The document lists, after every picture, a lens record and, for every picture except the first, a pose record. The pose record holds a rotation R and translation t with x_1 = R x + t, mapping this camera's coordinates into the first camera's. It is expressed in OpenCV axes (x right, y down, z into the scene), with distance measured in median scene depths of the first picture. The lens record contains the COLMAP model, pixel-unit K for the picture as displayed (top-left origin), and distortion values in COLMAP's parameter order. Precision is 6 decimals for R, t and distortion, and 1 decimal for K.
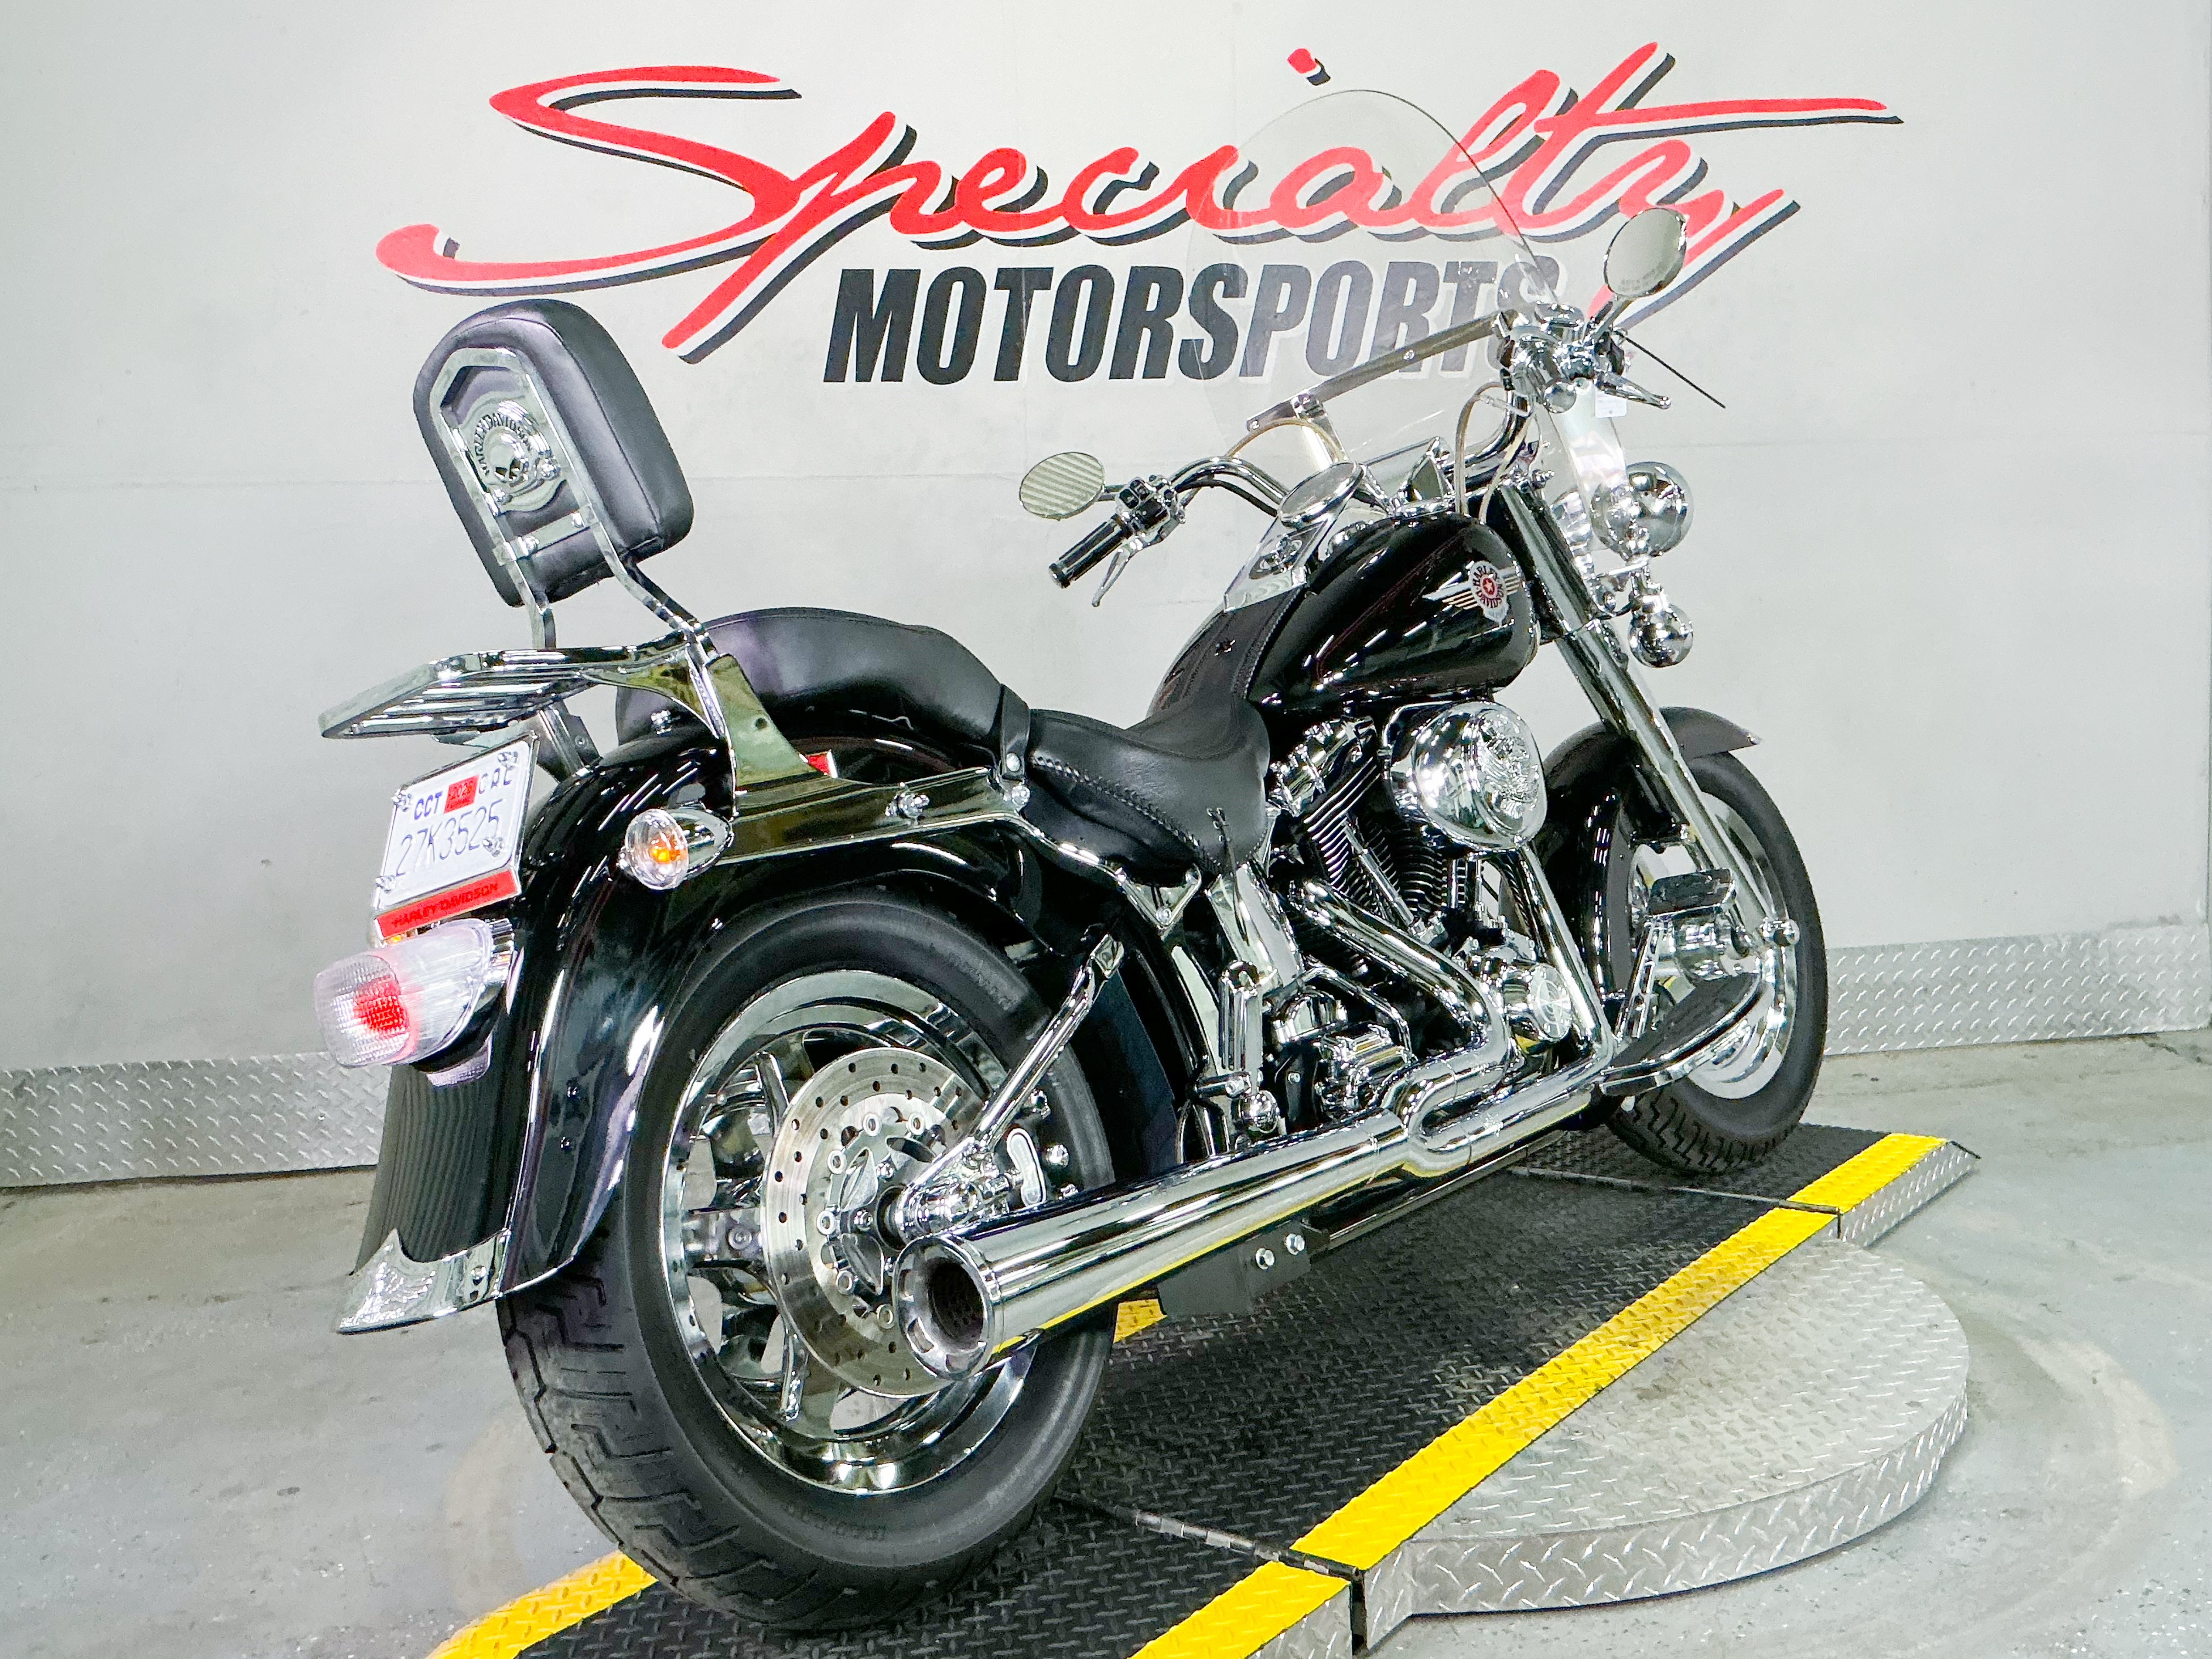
lens RADIAL K [[2238.6, 0, 1073.4], [0, 2238.6, 810.4], [0, 0, 1]] dist [0.015406, -0.016309]
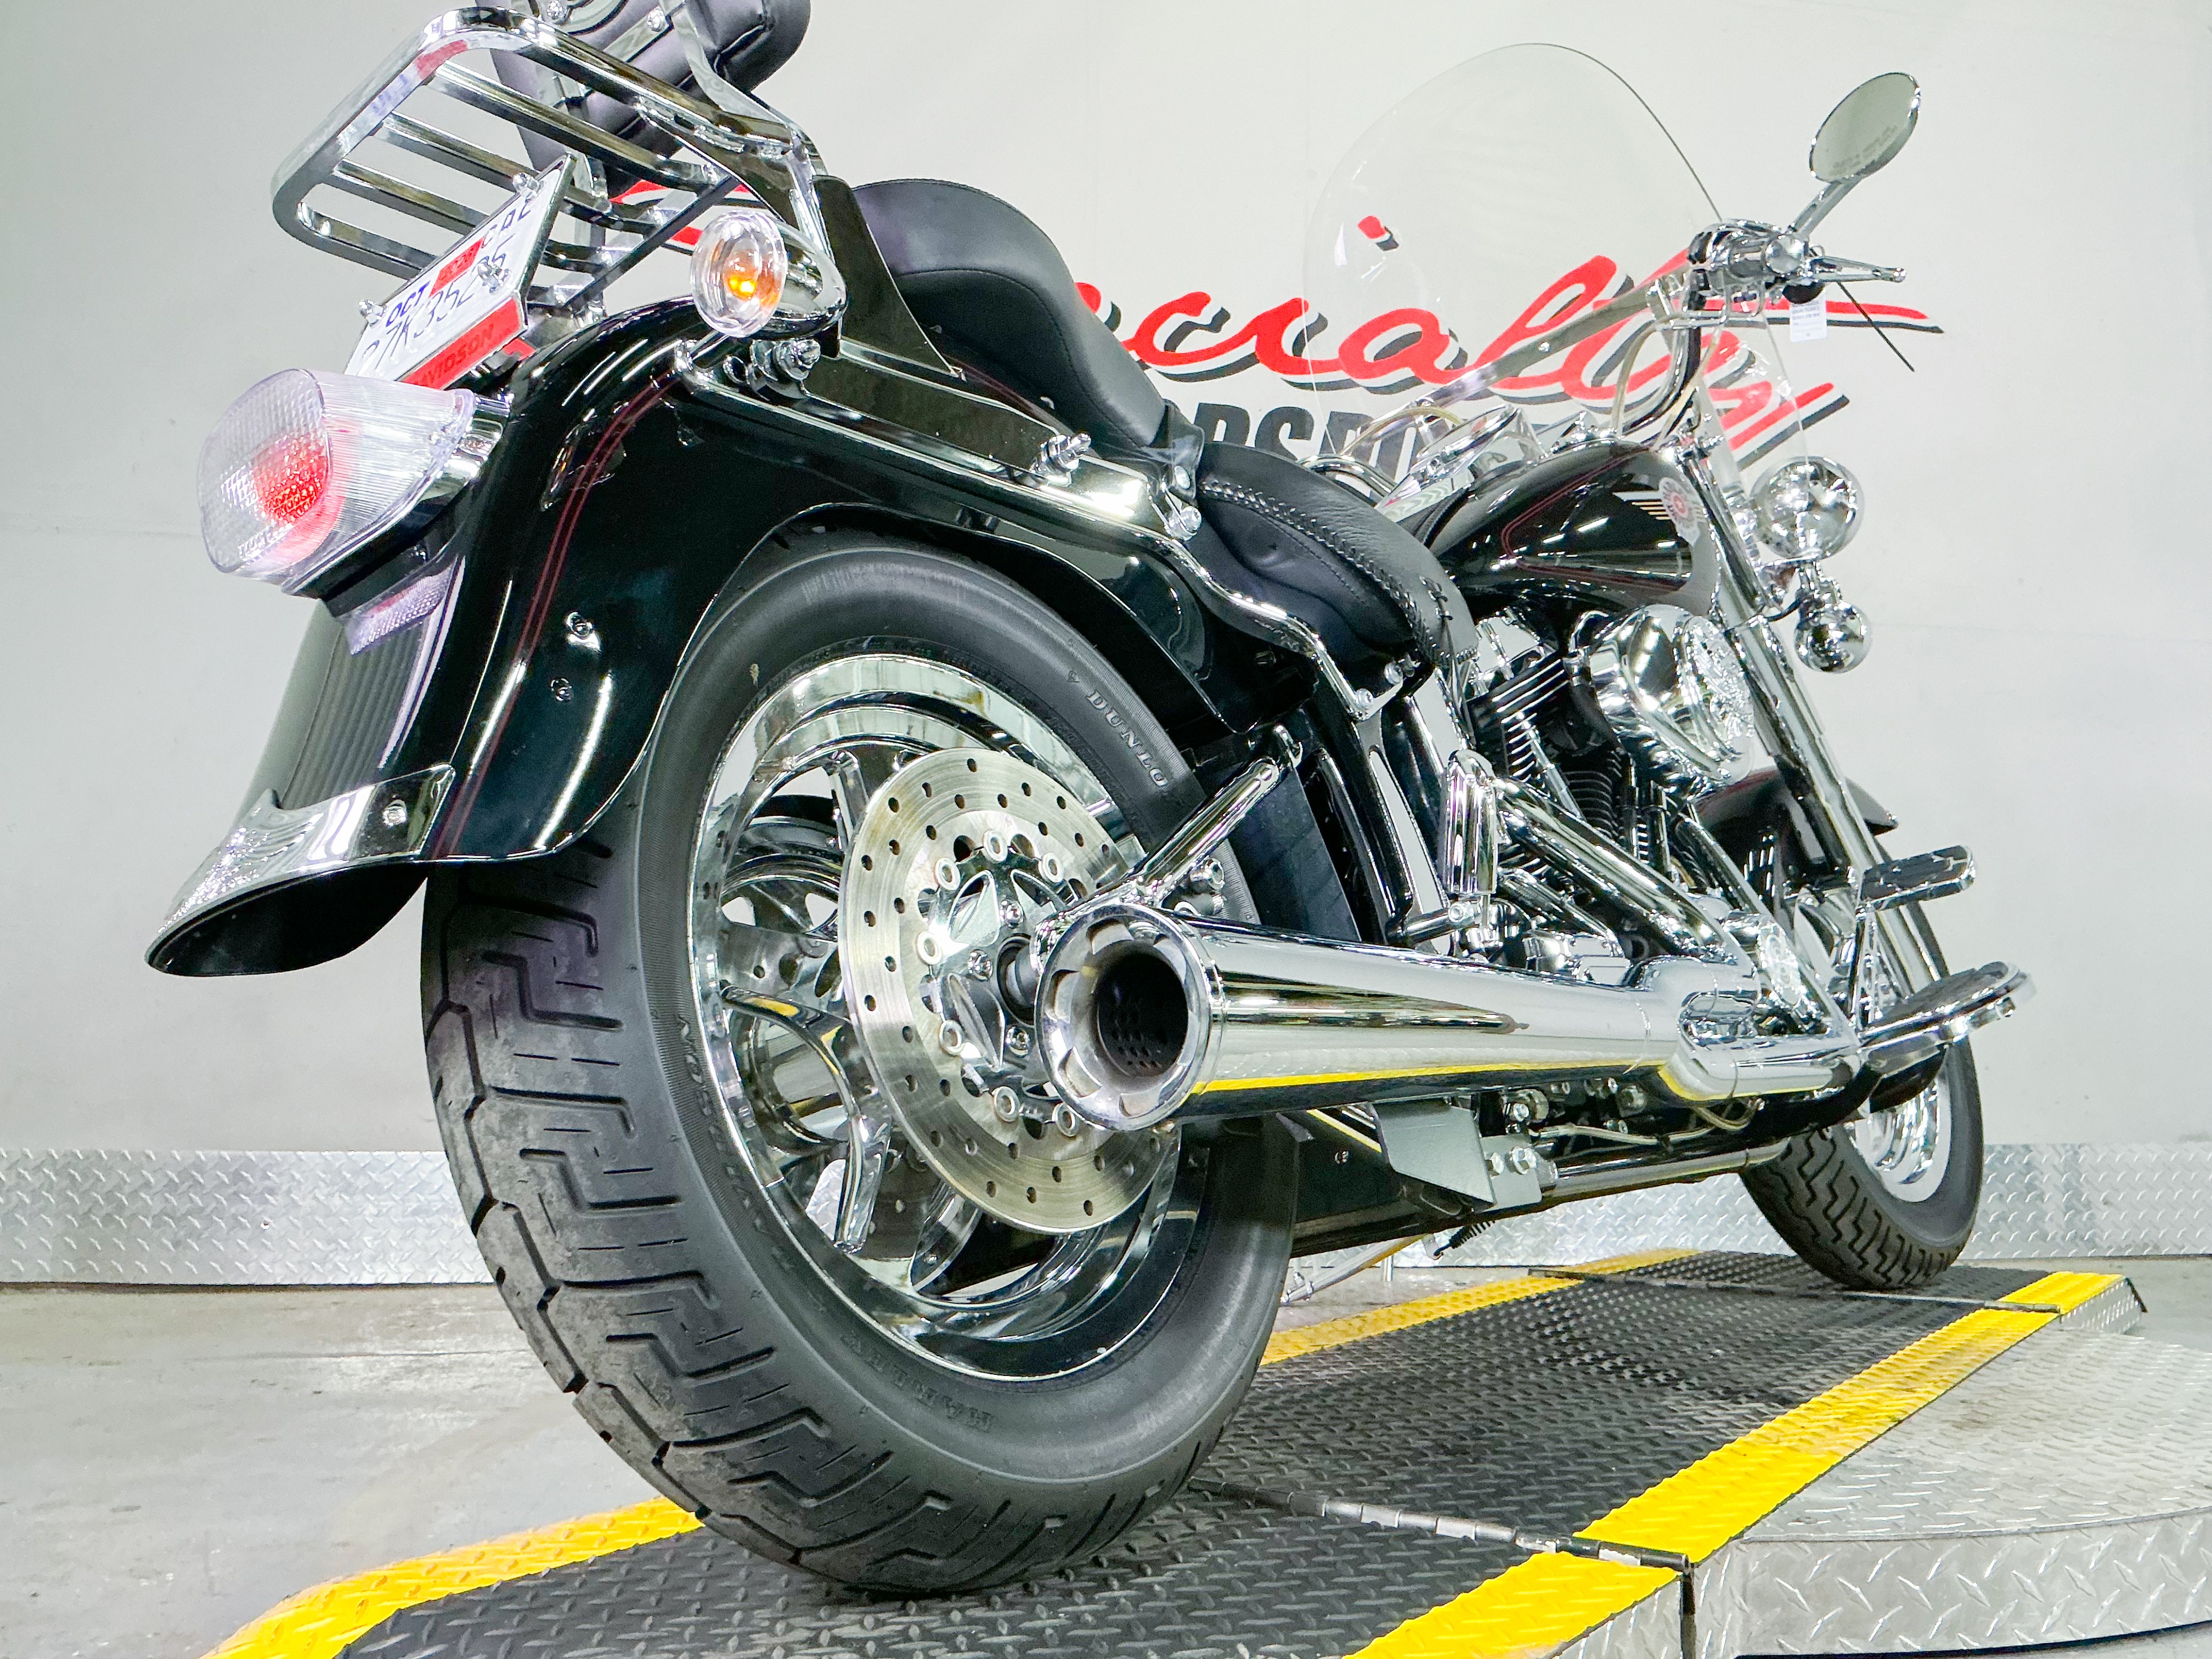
lens RADIAL K [[1901.6, 0, 1029.2], [0, 1901.6, 828.5], [0, 0, 1]] dist [0.002522, -0.090208]
pose [[0.998565, 0.053557, -0.000677, -0.068744], [-0.052424, 0.974700, -0.217281, 0.229575], [-0.010977, 0.217005, 0.976109, 0.364371]]
